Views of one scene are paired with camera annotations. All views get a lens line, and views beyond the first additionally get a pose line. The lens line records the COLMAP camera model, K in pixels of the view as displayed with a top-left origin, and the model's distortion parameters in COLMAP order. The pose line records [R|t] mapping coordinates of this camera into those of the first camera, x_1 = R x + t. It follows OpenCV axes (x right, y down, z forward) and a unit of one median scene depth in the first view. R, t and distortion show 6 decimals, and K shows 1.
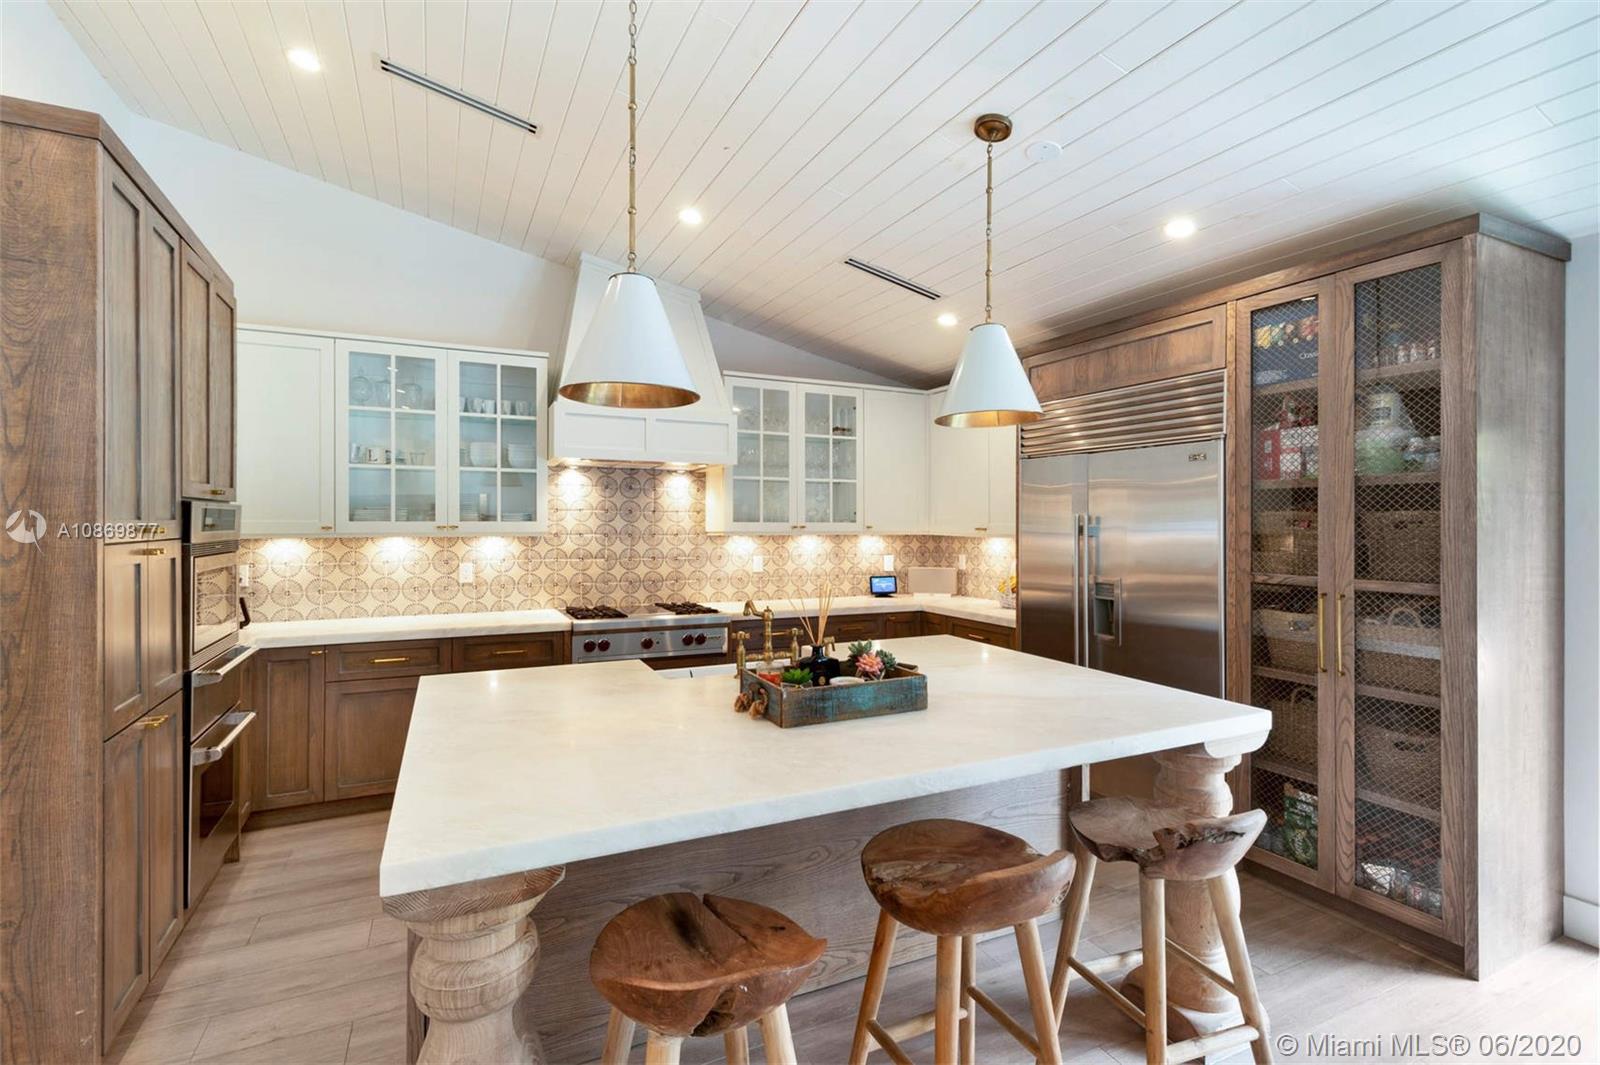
lens RADIAL K [[751.1, 0, 792.6], [0, 751.1, 525.0], [0, 0, 1]] dist [-0.000128, 0.001096]
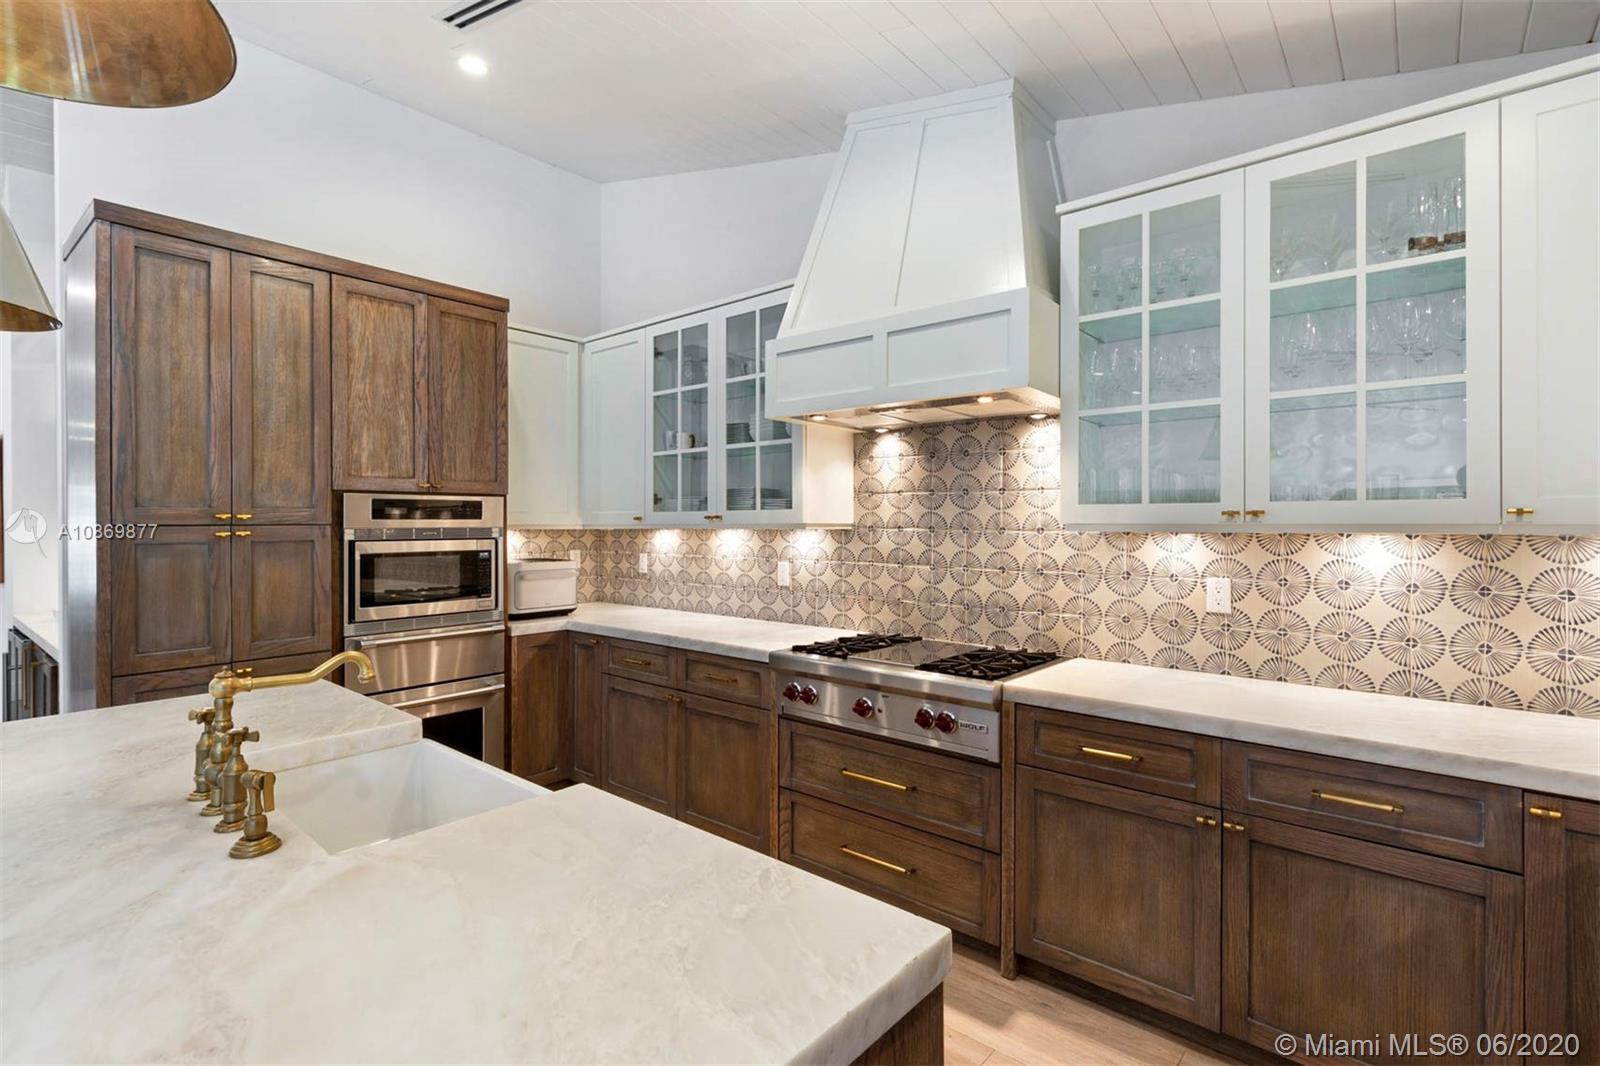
lens RADIAL K [[751.1, 0, 799.4], [0, 751.1, 526.2], [0, 0, 1]] dist [-0.000128, 0.001096]
pose [[0.408127, -0.000473, -0.912925, 0.304963], [-0.004700, 0.999986, -0.002619, 0.013260], [0.912913, 0.005360, 0.408119, 0.642870]]
